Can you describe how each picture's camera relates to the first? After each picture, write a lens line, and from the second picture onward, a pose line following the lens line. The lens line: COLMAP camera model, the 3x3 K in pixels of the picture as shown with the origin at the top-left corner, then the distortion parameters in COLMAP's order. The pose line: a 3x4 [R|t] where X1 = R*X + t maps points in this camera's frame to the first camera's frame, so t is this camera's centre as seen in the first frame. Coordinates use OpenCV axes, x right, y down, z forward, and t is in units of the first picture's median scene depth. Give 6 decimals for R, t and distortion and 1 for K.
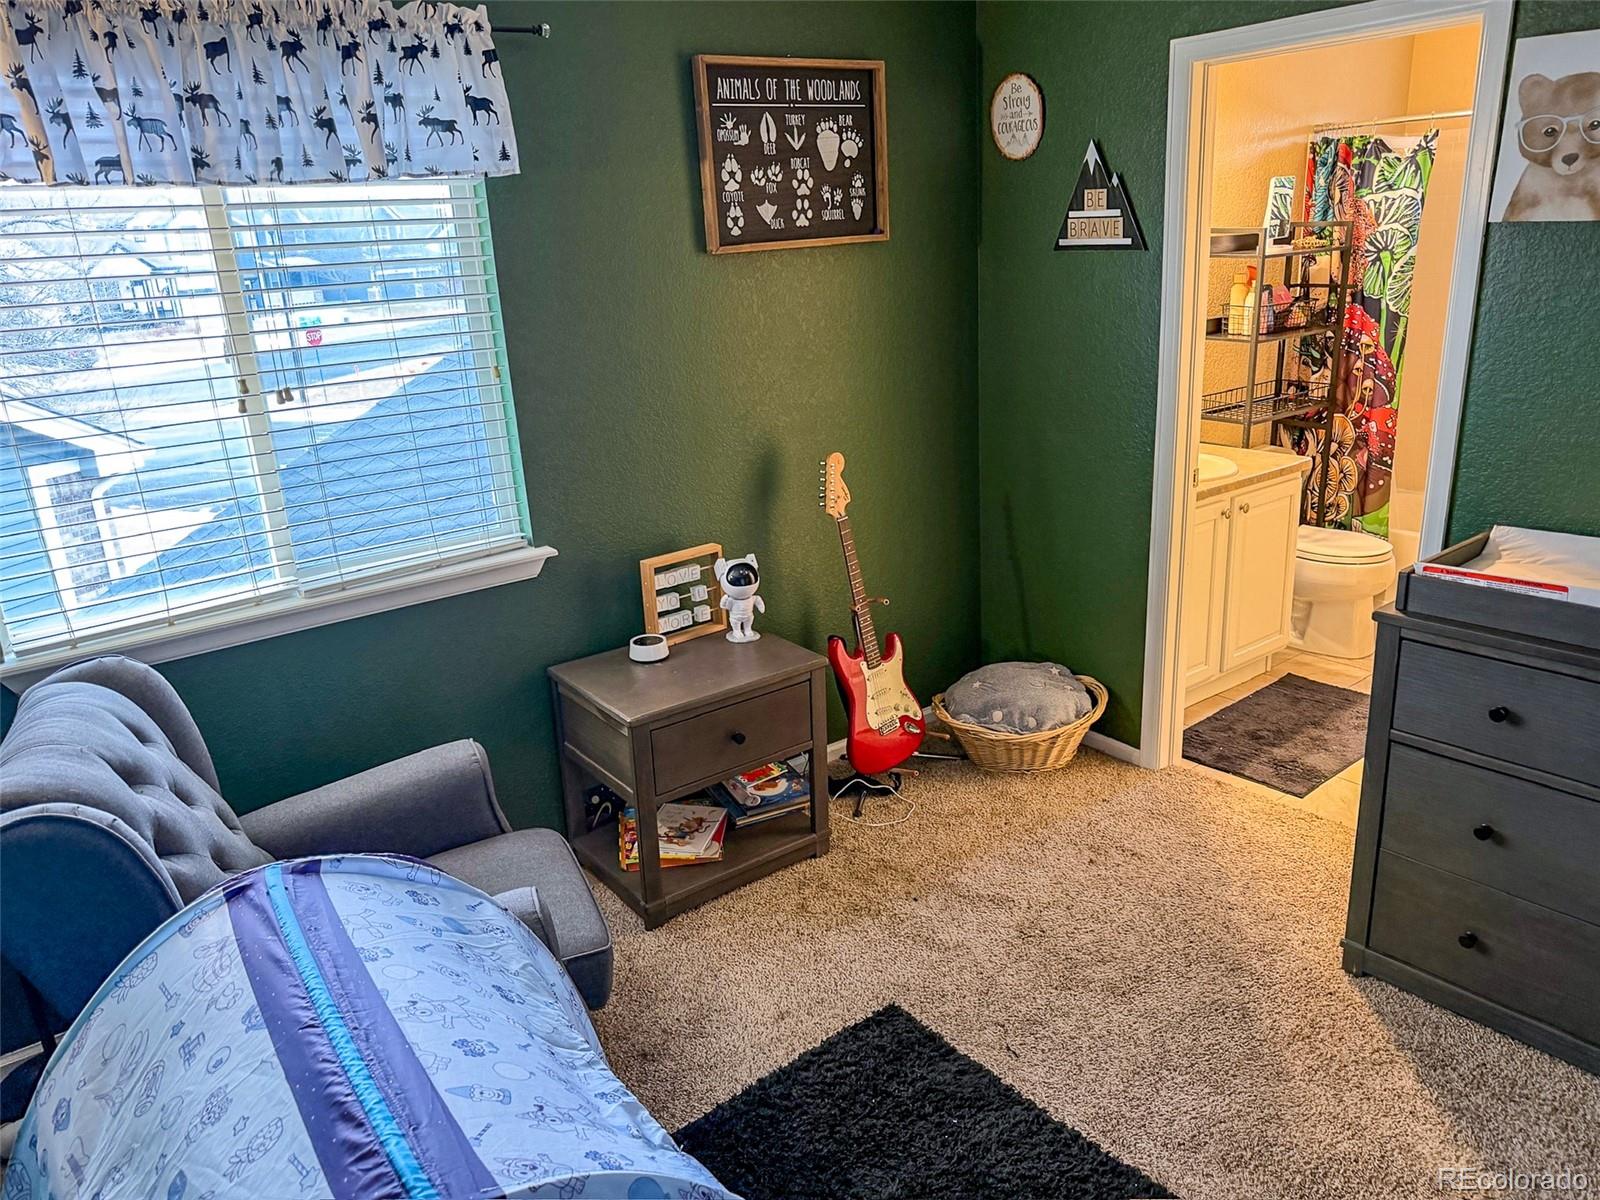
lens RADIAL K [[1138.3, 0, 791.2], [0, 1138.3, 608.0], [0, 0, 1]] dist [-0.033299, 0.034274]
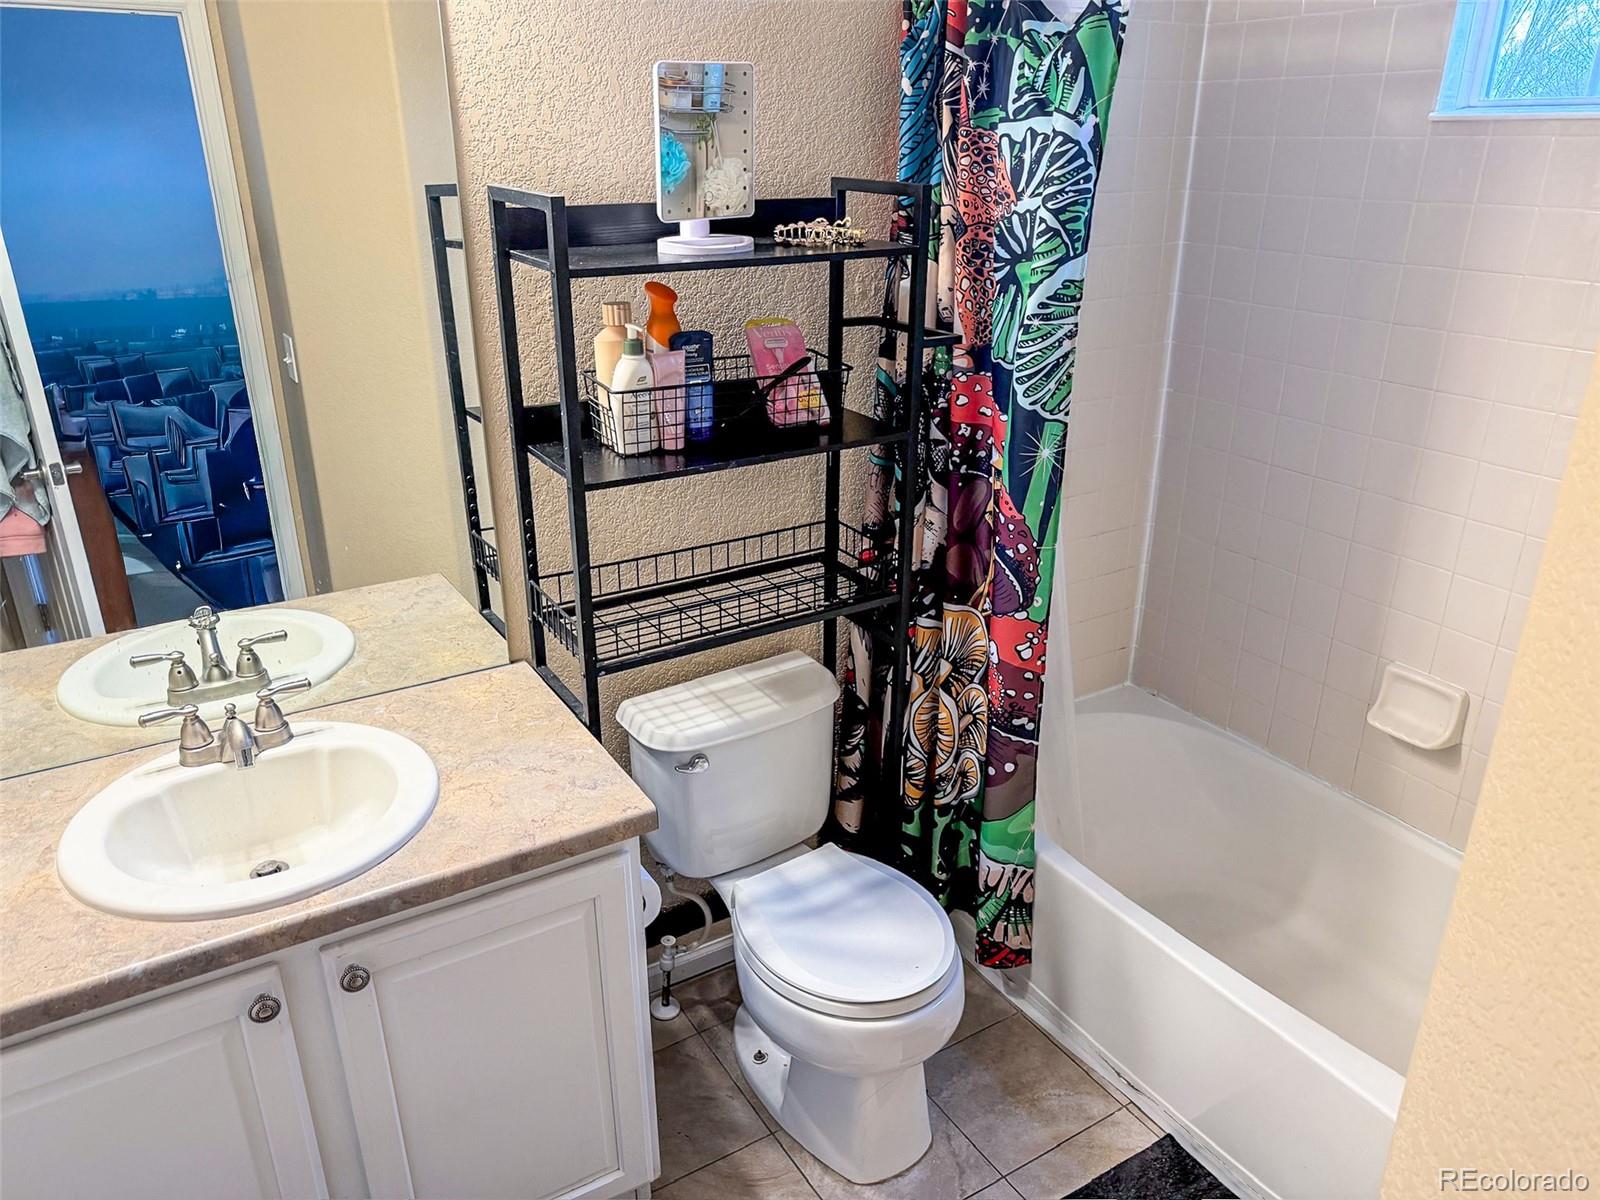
lens RADIAL K [[1138.3, 0, 803.3], [0, 1138.3, 602.6], [0, 0, 1]] dist [-0.033299, 0.034274]
pose [[0.993146, 0.086647, -0.078448, 0.486912], [-0.079812, 0.993056, 0.086431, -0.218904], [0.085392, -0.079577, 0.993164, 0.560629]]
